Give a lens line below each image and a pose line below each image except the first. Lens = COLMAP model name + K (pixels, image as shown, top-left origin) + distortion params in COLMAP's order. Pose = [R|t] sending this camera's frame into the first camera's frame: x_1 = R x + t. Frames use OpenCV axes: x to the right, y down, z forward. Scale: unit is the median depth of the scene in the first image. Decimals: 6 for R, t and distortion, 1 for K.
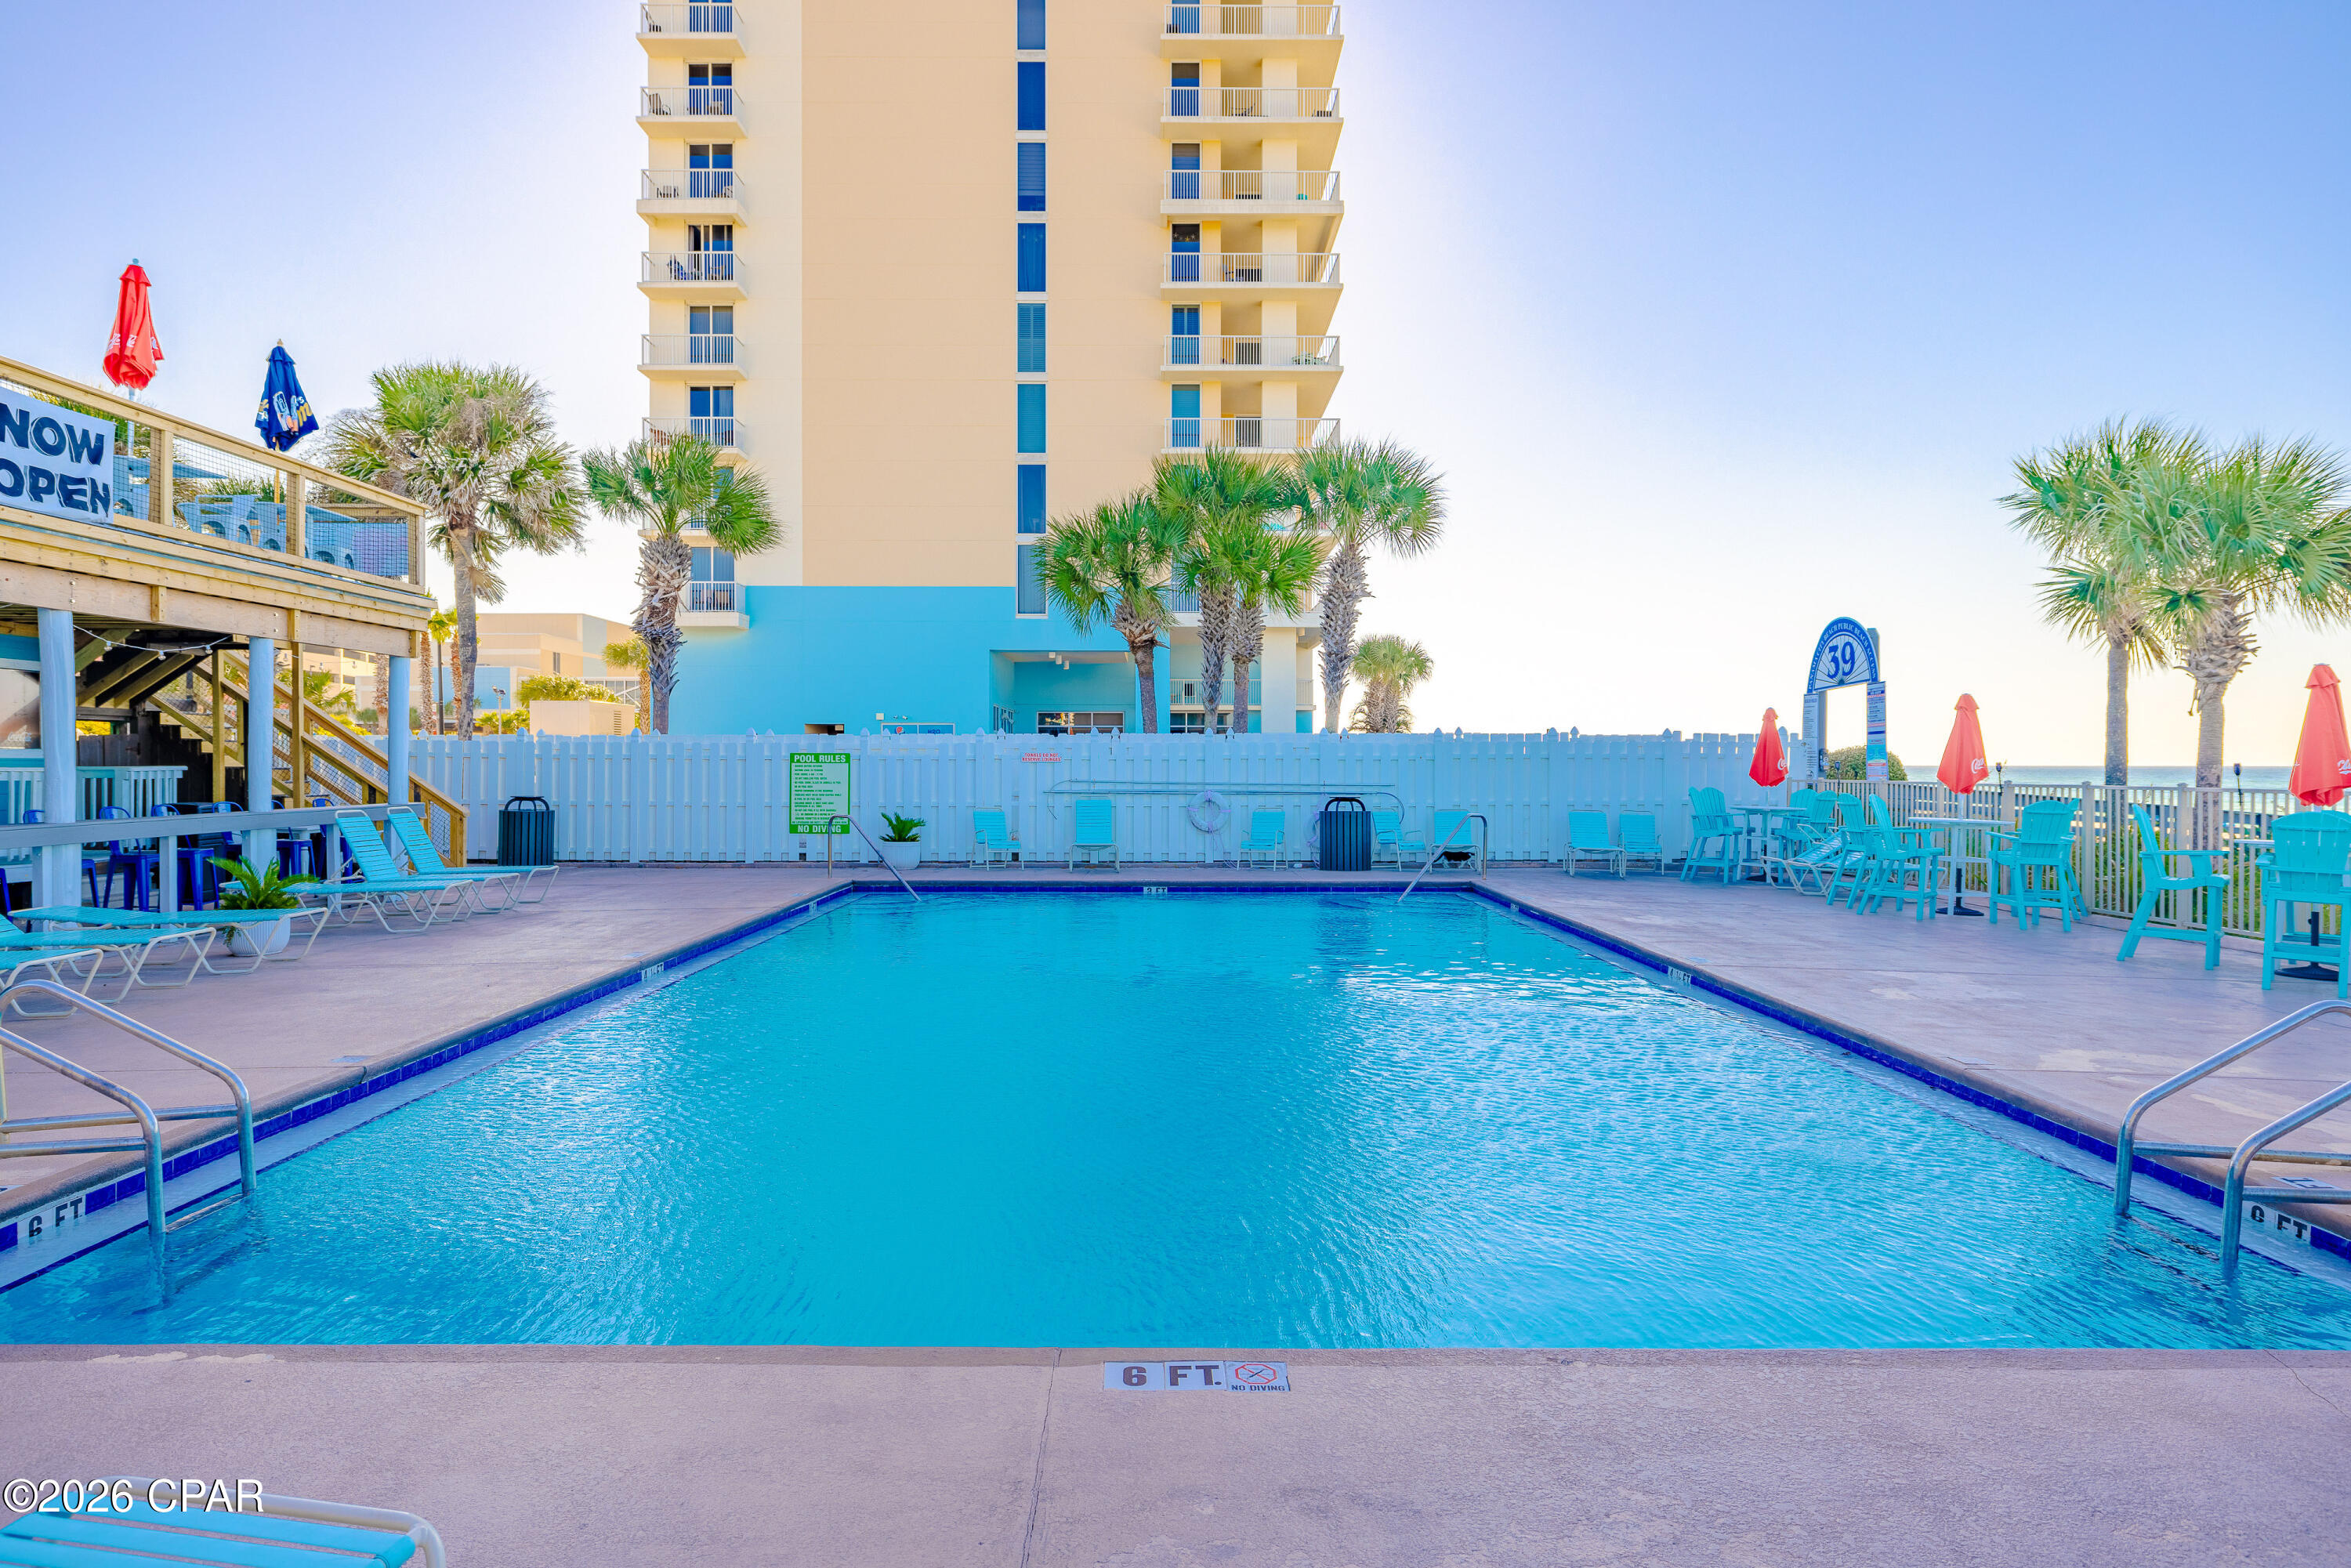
lens RADIAL K [[1382.5, 0, 1183.7], [0, 1382.5, 775.8], [0, 0, 1]] dist [-0.005457, 0.003345]
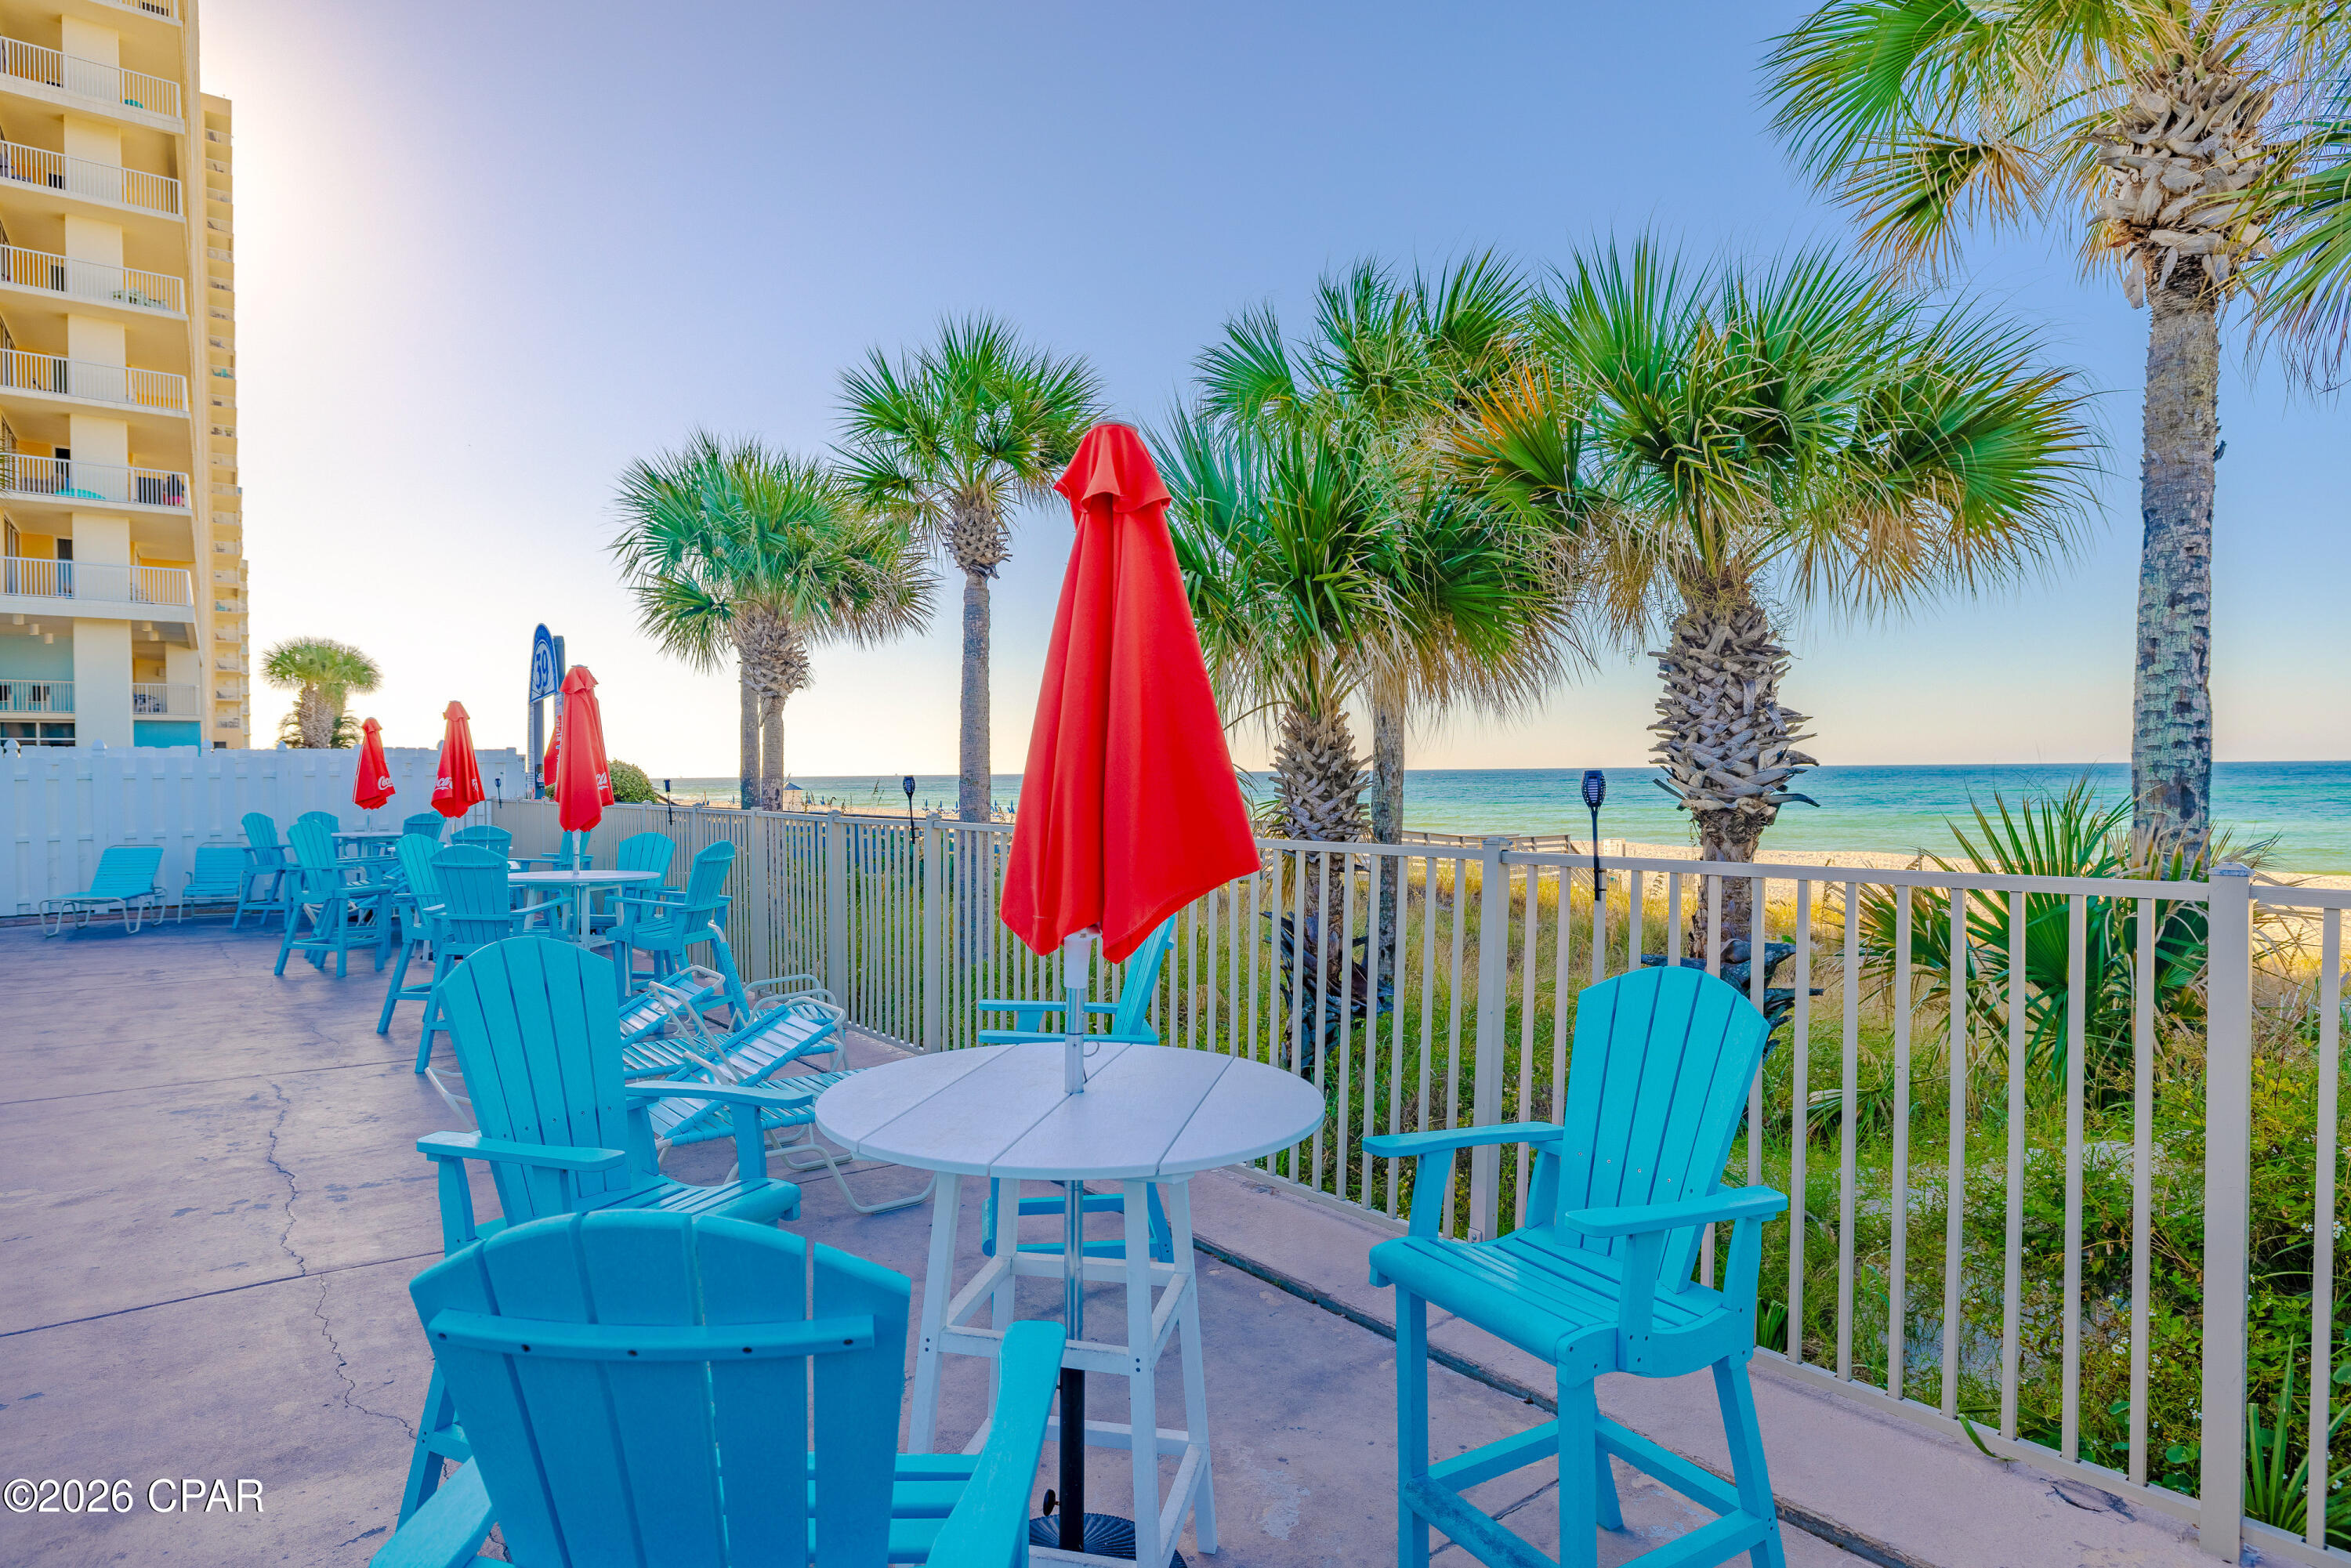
lens RADIAL K [[1209.1, 0, 1172.5], [0, 1209.1, 784.2], [0, 0, 1]] dist [-0.022427, 0.000156]
pose [[0.852687, -0.001725, 0.522419, 0.441274], [0.005259, 0.999972, -0.005282, -0.002367], [-0.522395, 0.007251, 0.852673, 0.124820]]
